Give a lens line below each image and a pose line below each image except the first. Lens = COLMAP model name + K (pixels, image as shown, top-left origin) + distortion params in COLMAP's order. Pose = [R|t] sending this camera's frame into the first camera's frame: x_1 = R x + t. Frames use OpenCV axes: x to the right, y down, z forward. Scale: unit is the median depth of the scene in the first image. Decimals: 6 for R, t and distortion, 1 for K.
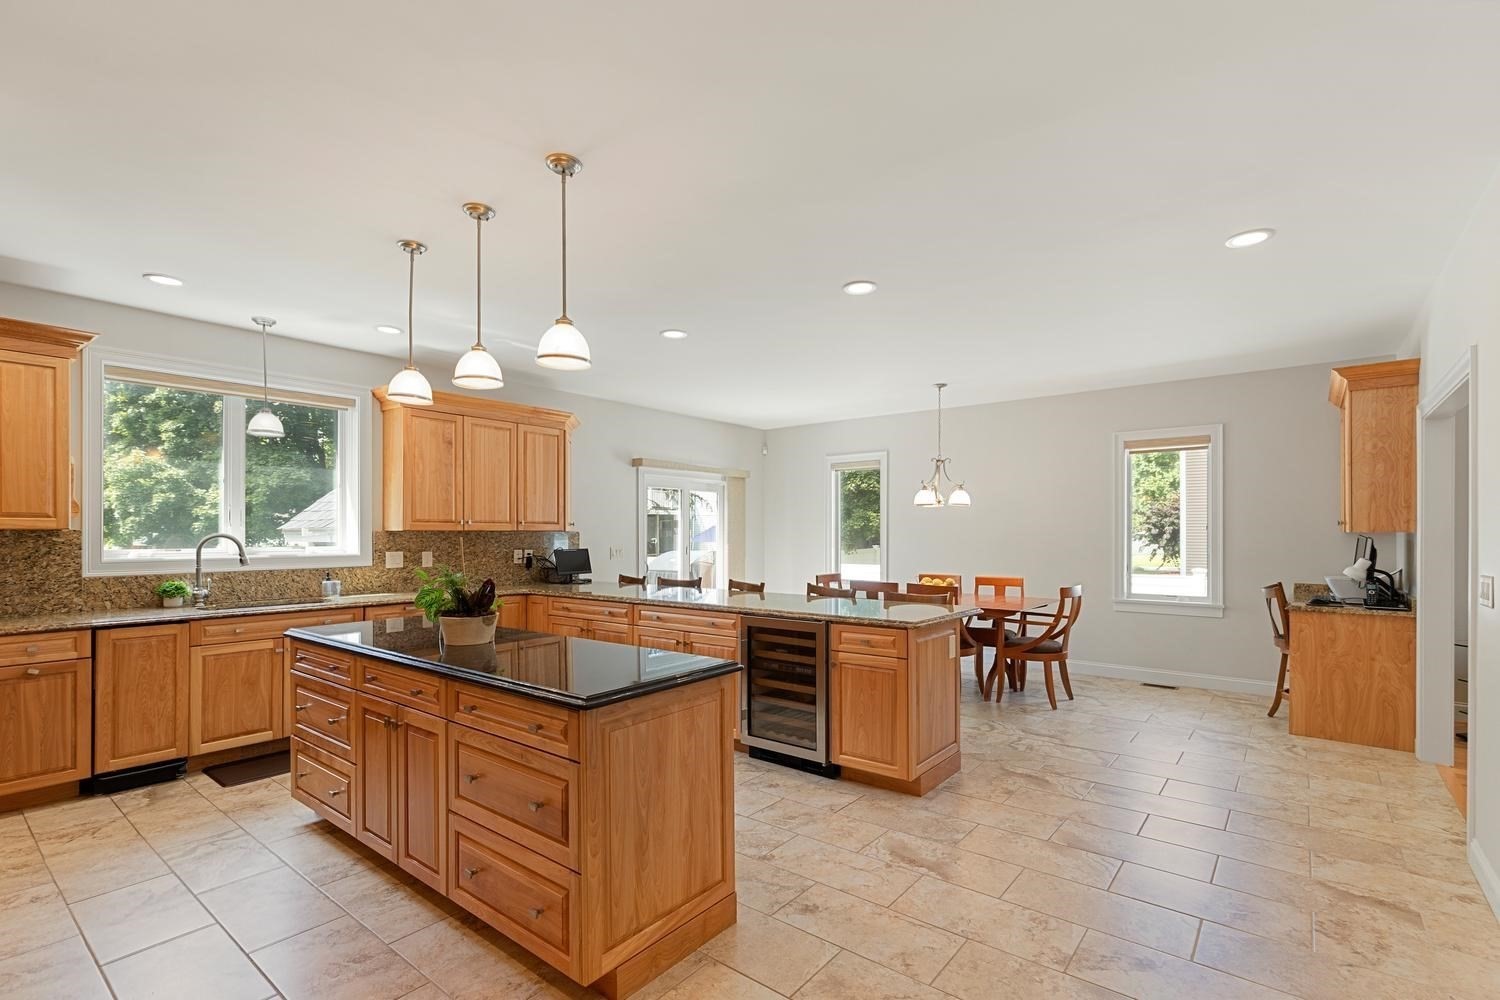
lens RADIAL K [[688.4, 0, 759.9], [0, 688.4, 528.8], [0, 0, 1]] dist [0.006436, -0.000782]
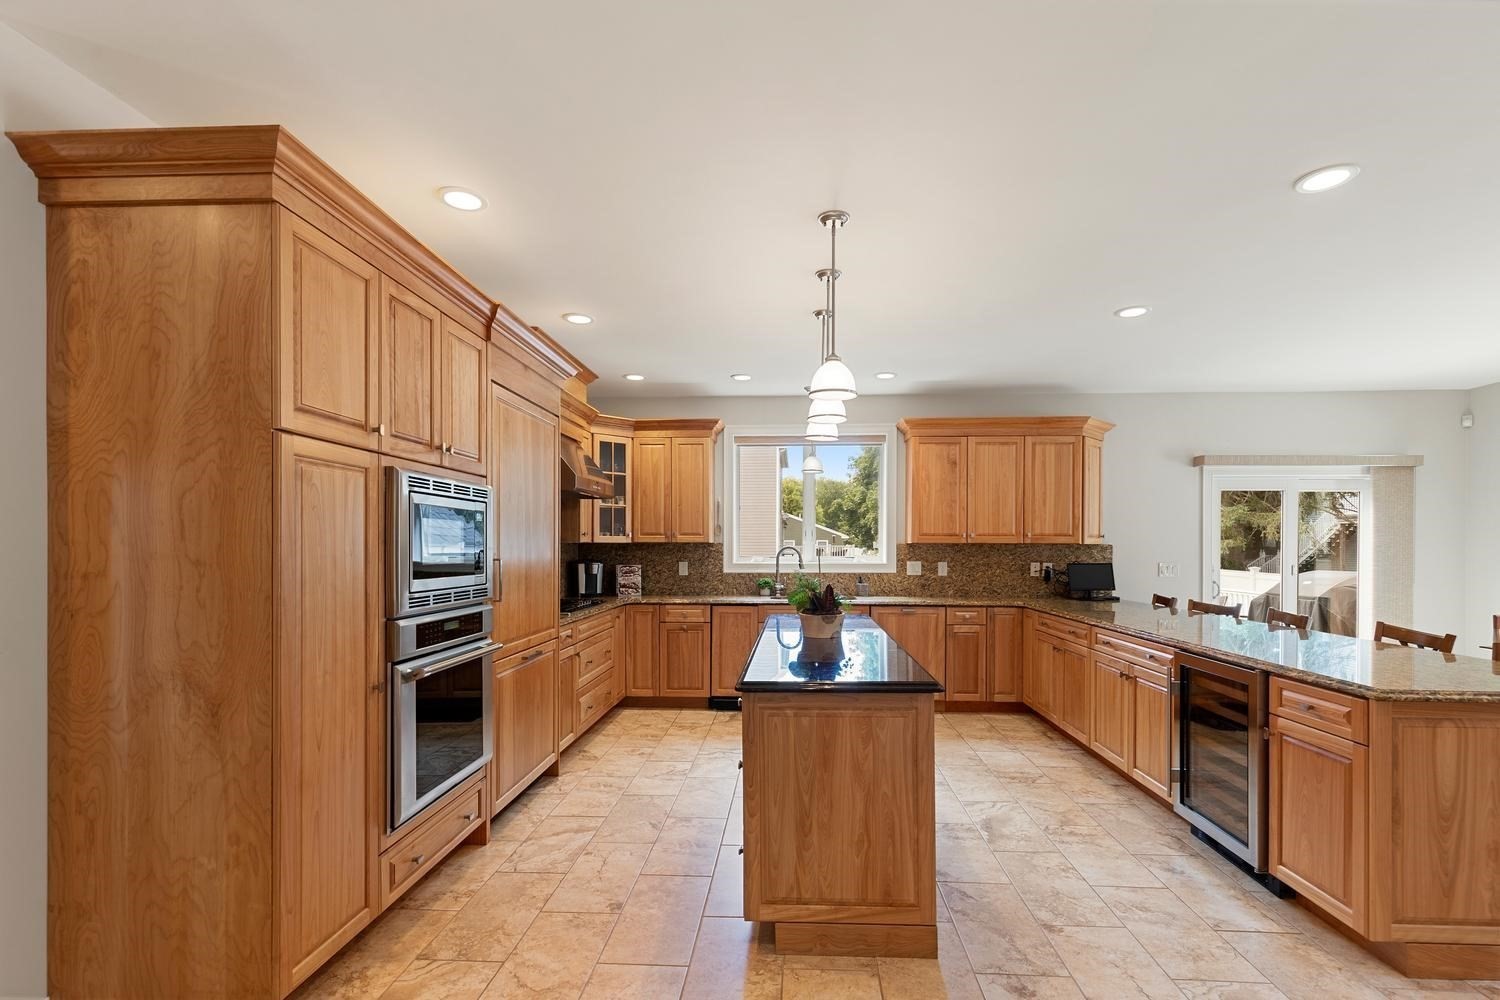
lens RADIAL K [[689.1, 0, 762.1], [0, 689.1, 547.2], [0, 0, 1]] dist [0.006746, -0.000496]
pose [[0.578097, 0.004212, -0.815957, 0.350095], [0.002619, 0.999972, 0.007017, 0.000596], [0.815964, -0.006193, 0.578070, 0.154873]]
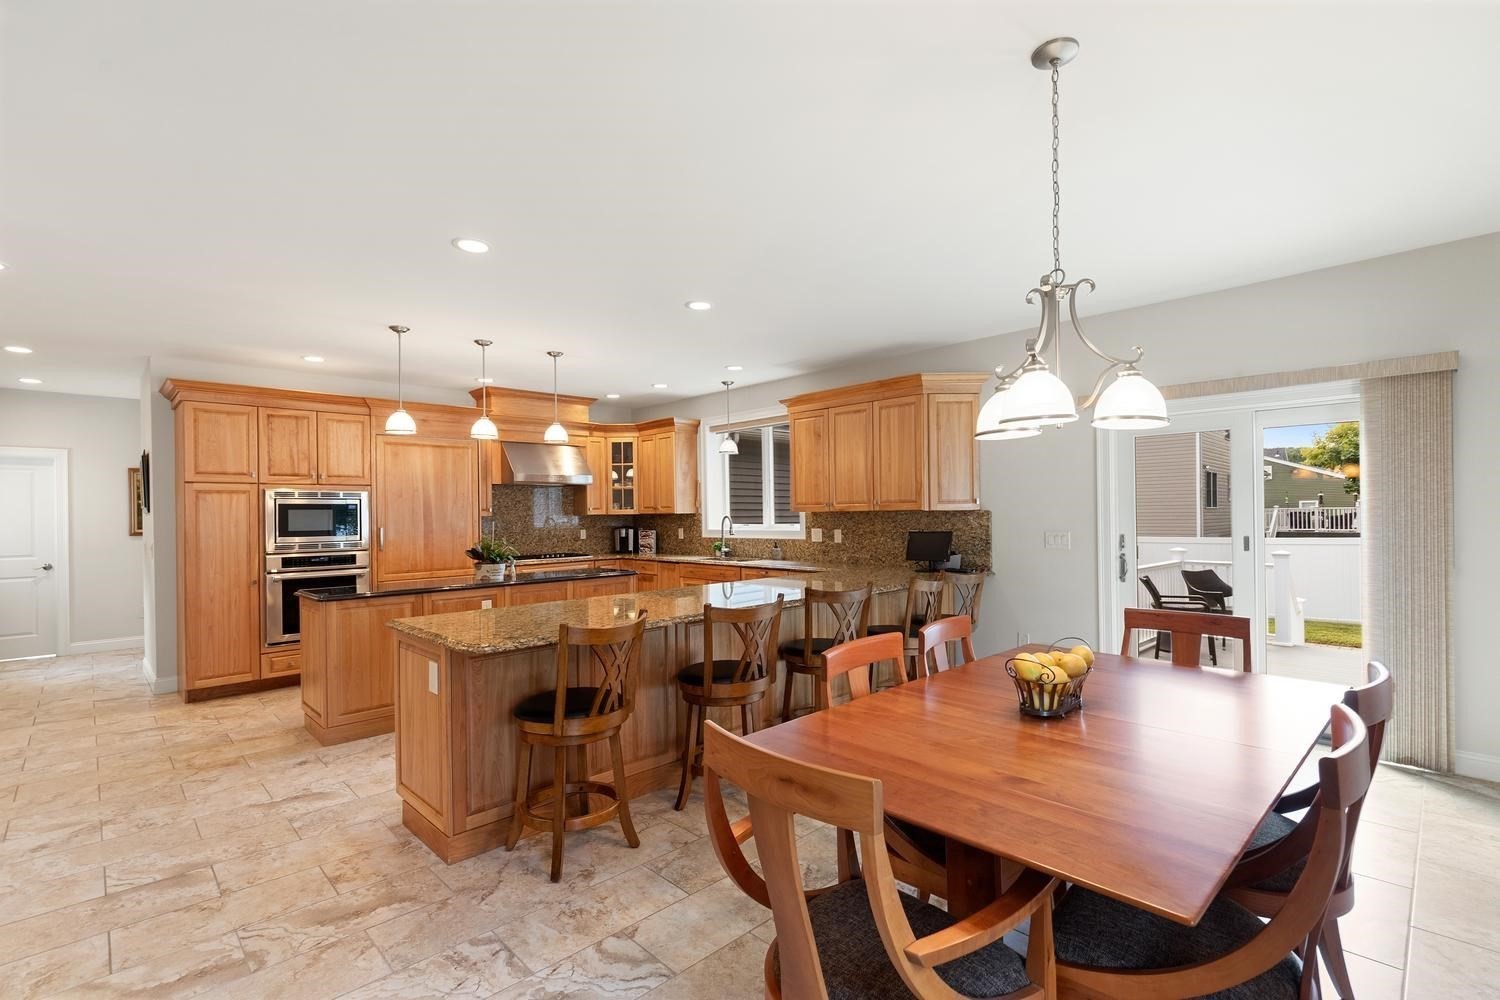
lens RADIAL K [[681.4, 0, 756.1], [0, 681.4, 510.7], [0, 0, 1]] dist [0.003636, 0.000579]
pose [[-0.125107, 0.000208, -0.992143, 0.901605], [0.020870, 0.999779, -0.002422, 0.002069], [0.991924, -0.021010, -0.125083, 1.355759]]
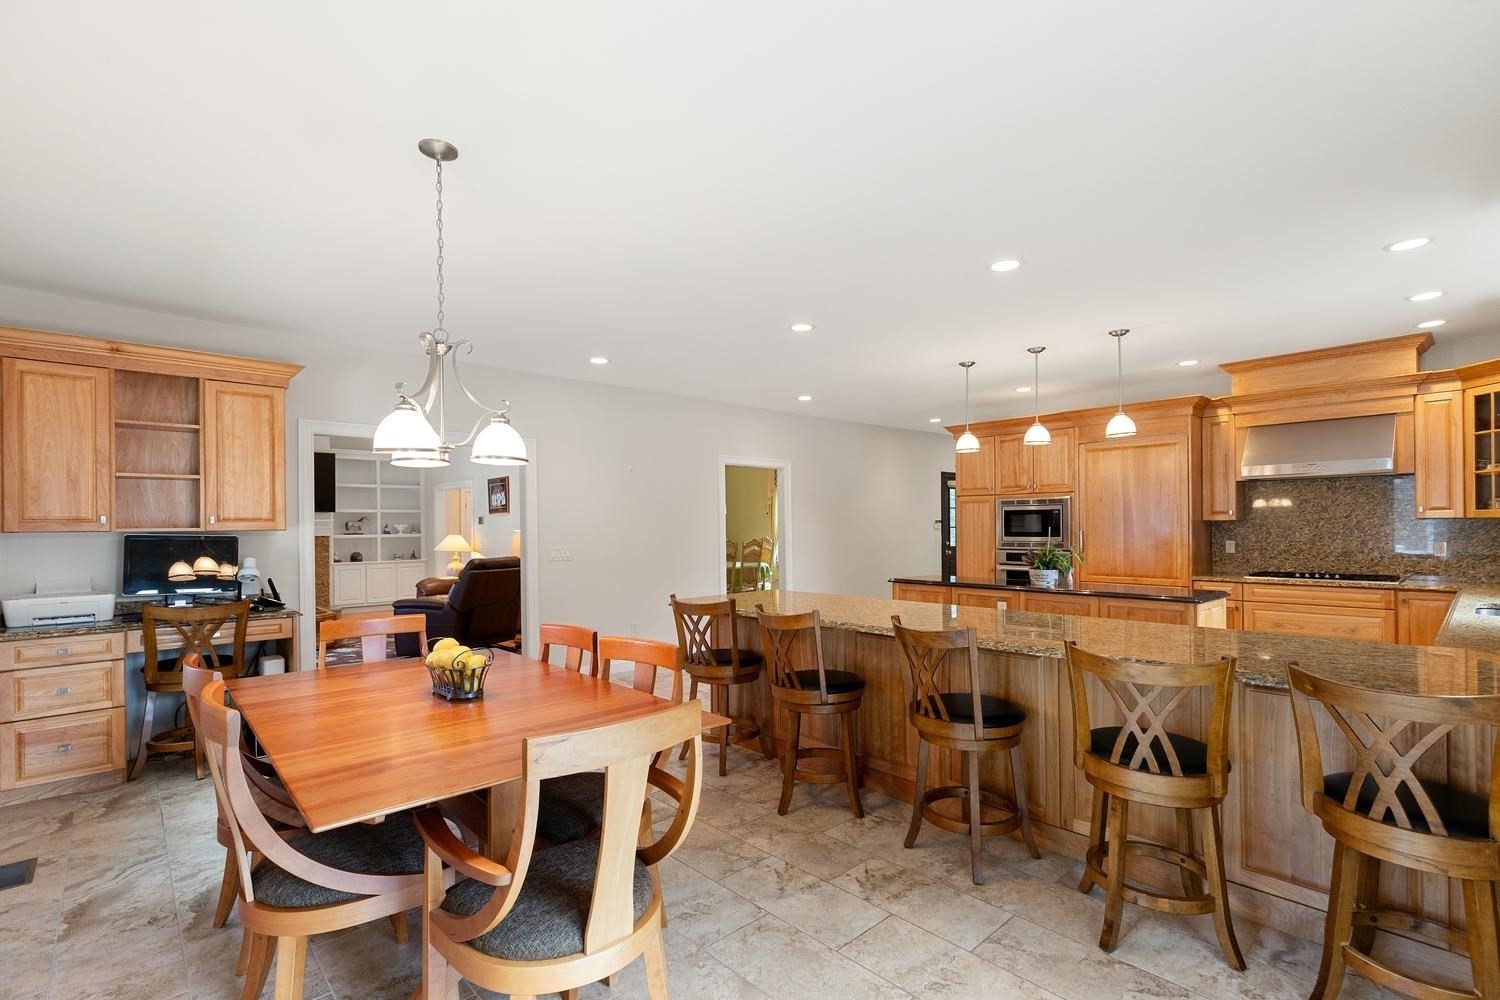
lens RADIAL K [[687.5, 0, 751.8], [0, 687.5, 524.3], [0, 0, 1]] dist [-0.000058, 0.000511]
pose [[-0.987834, 0.011209, 0.155108, 0.043310], [0.010219, 0.999922, -0.007178, 0.006950], [-0.155177, -0.005506, -0.987871, 2.053768]]
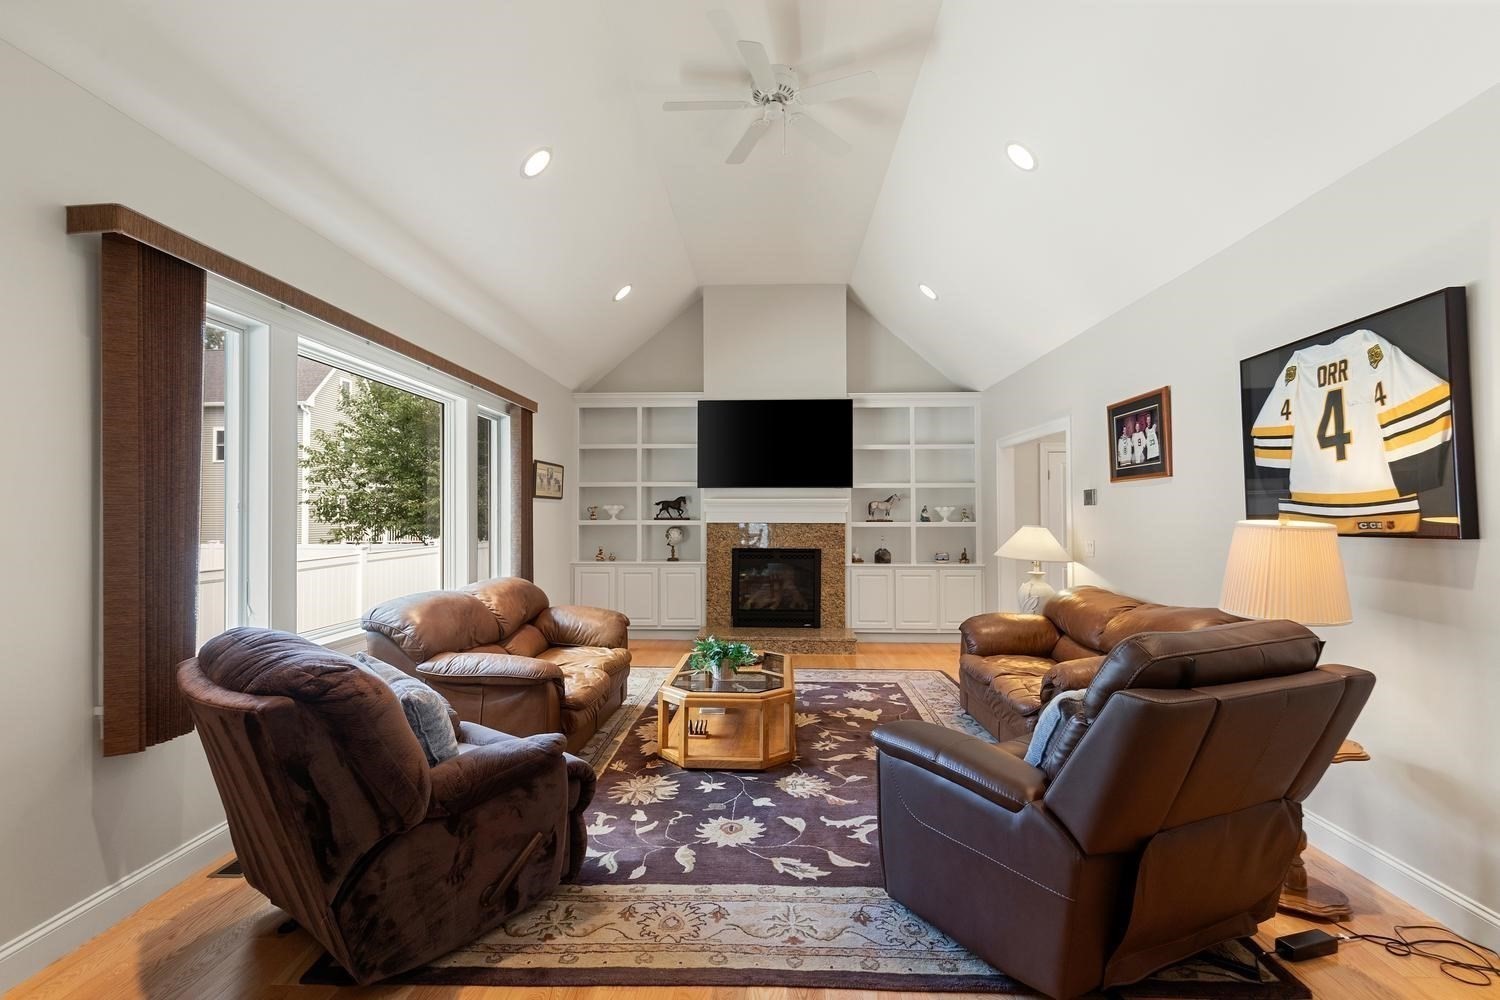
lens RADIAL K [[687.3, 0, 750.0], [0, 687.3, 500.0], [0, 0, 1]] dist [0.007165, -0.000112]
pose [[-0.594472, 0.020631, 0.803851, 0.817108], [-0.001082, 0.999649, -0.026456, 0.002346], [-0.804115, -0.016598, -0.594242, 0.887139]]
